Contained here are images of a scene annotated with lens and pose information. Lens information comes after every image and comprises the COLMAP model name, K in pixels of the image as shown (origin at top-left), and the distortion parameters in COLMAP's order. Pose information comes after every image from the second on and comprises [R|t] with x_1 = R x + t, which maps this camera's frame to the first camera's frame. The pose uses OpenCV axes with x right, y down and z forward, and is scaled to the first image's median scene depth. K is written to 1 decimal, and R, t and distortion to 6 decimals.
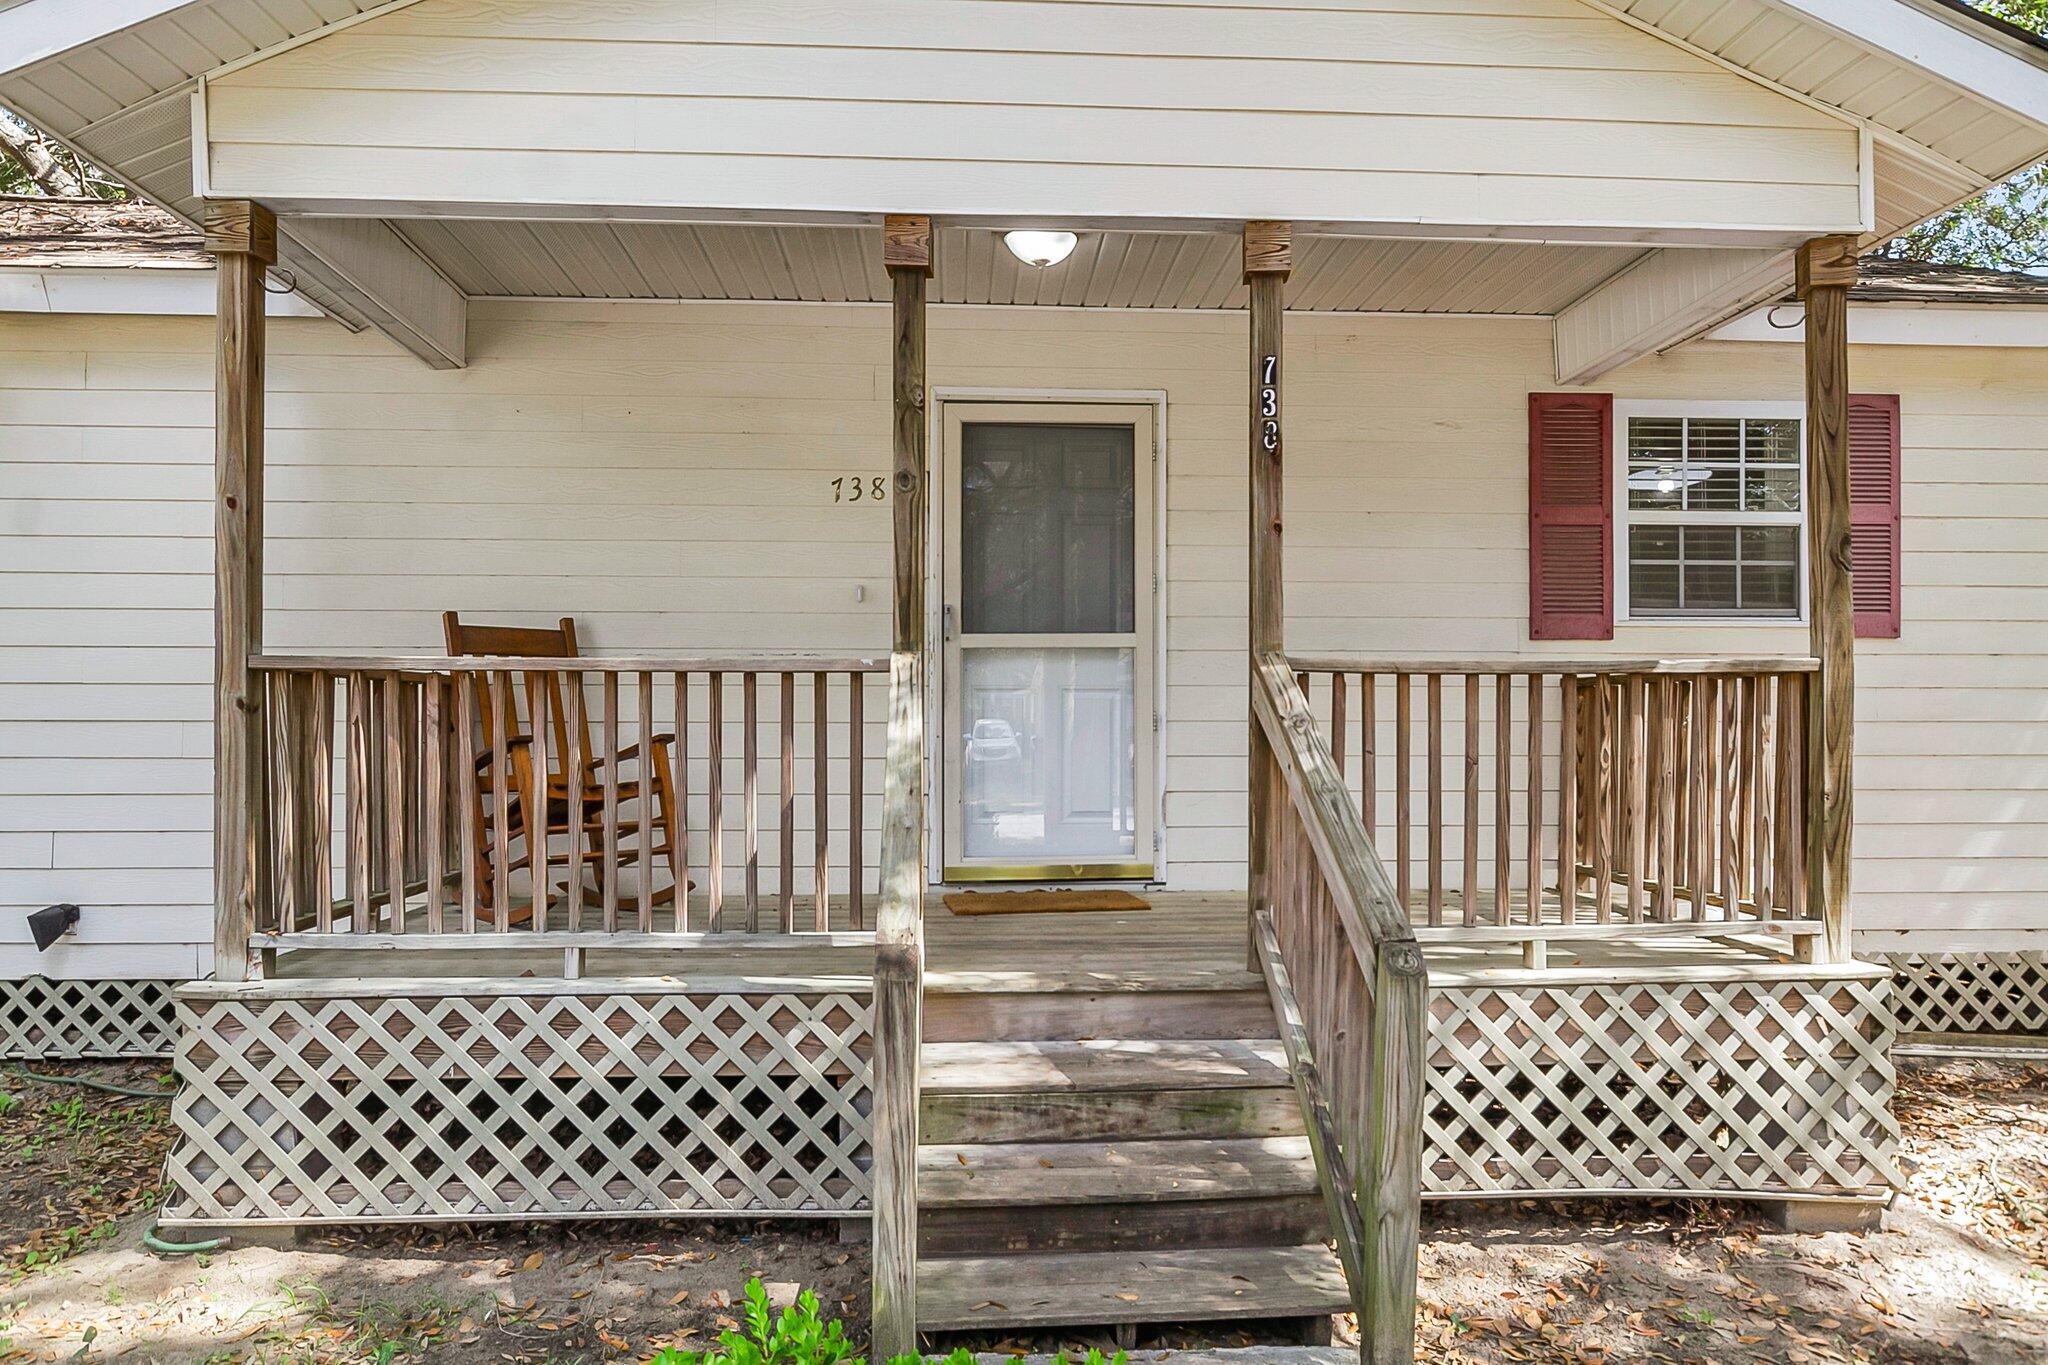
lens RADIAL K [[1337.1, 0, 1027.2], [0, 1337.1, 704.8], [0, 0, 1]] dist [-0.000467, -0.003088]
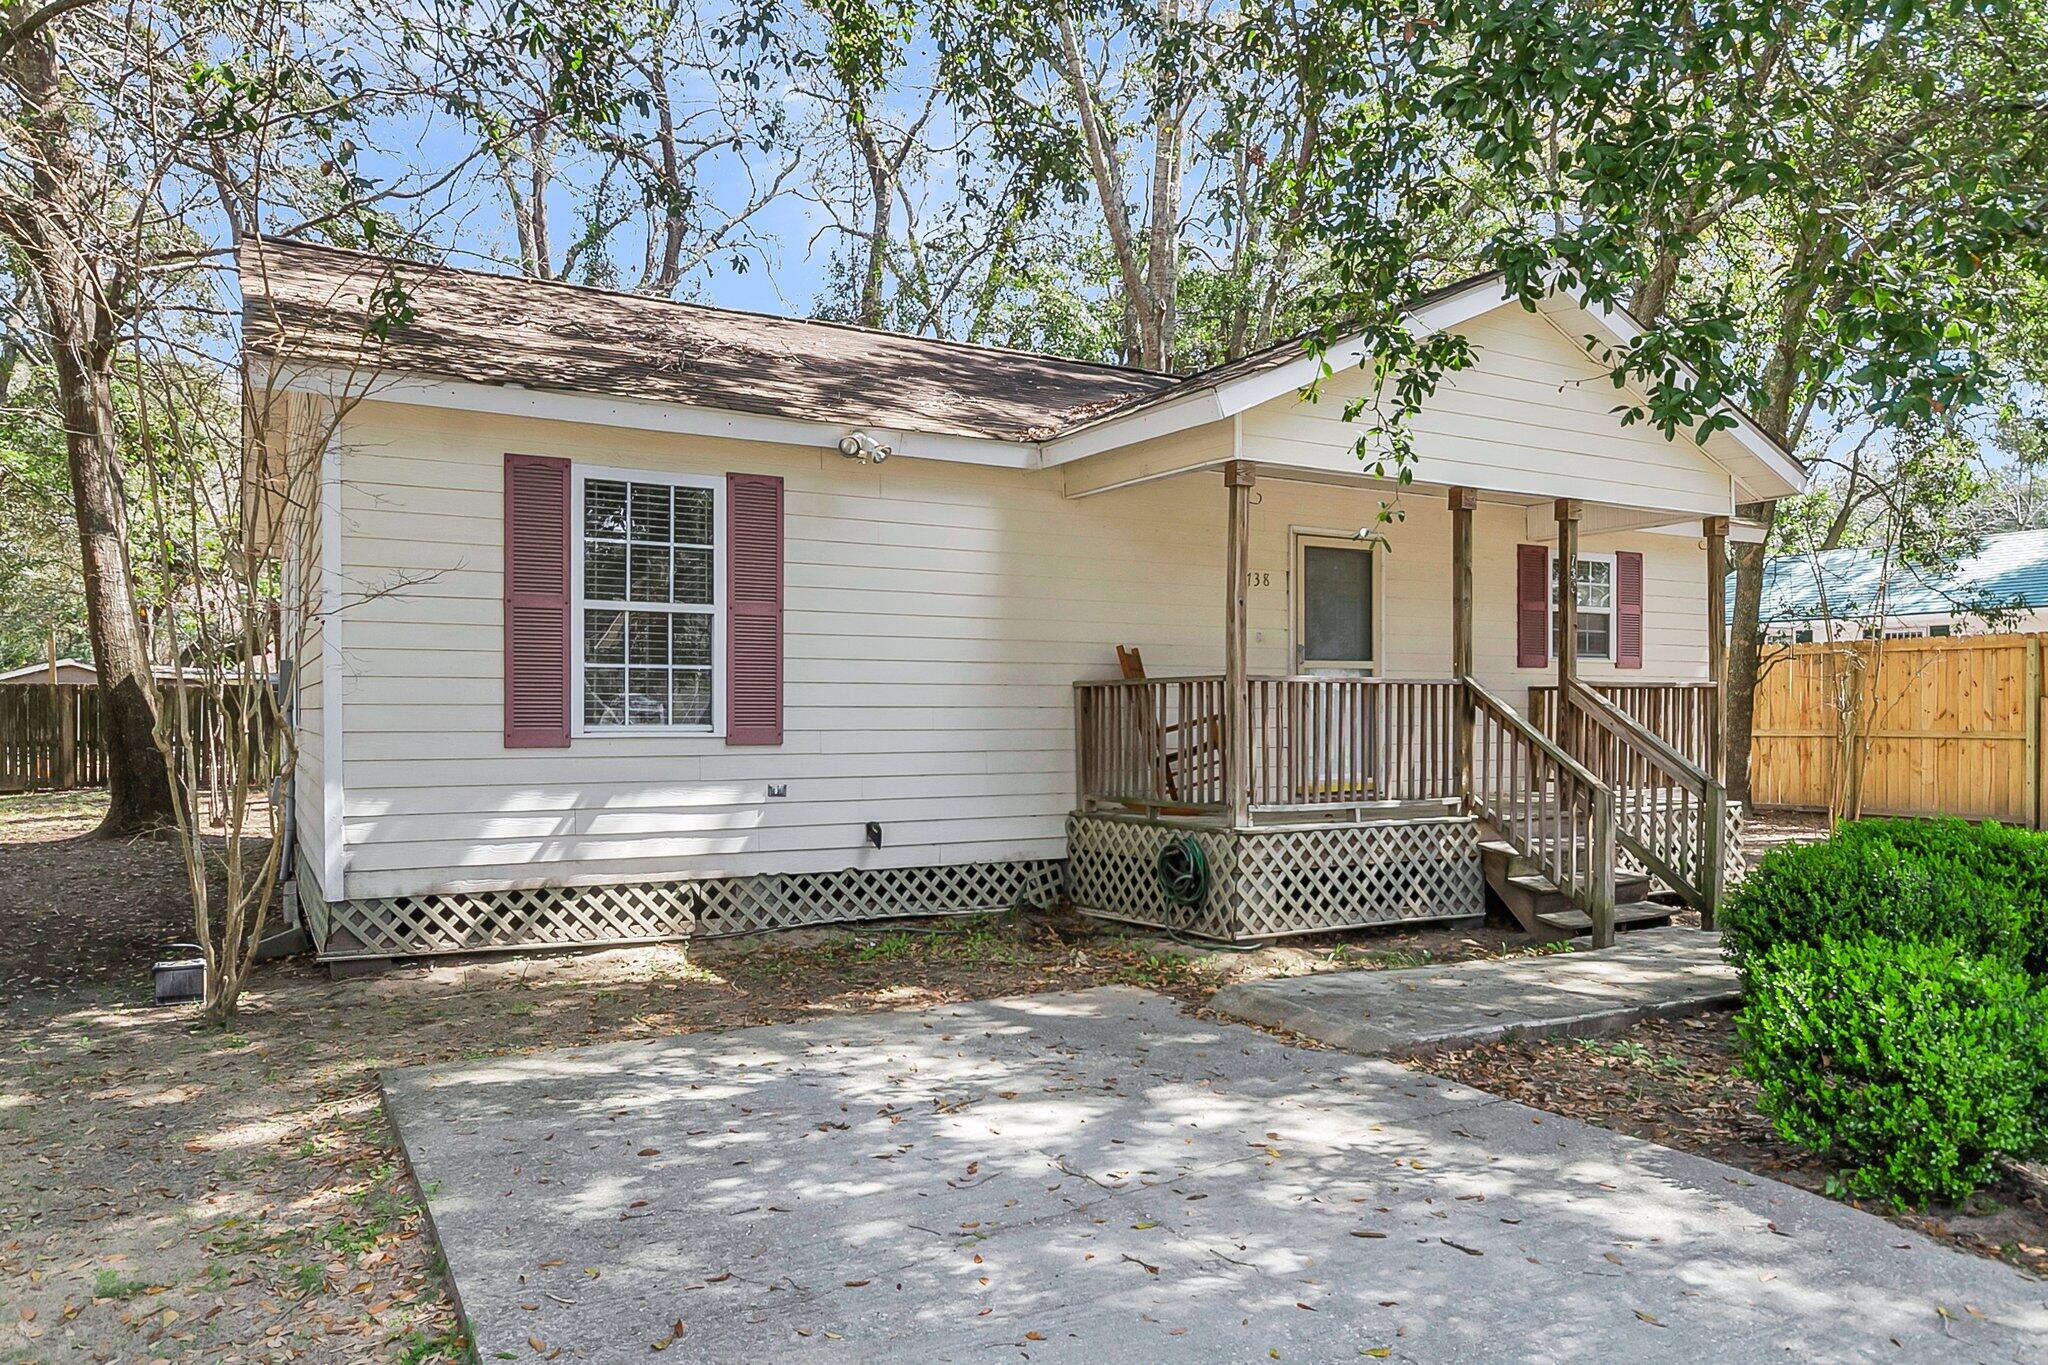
lens RADIAL K [[1408.9, 0, 1018.1], [0, 1408.9, 702.9], [0, 0, 1]] dist [-0.006770, -0.001137]
pose [[0.889997, 0.002452, 0.455959, -1.876572], [-0.004640, 0.999982, 0.003679, 0.000778], [-0.455942, -0.005390, 0.889993, -0.810049]]
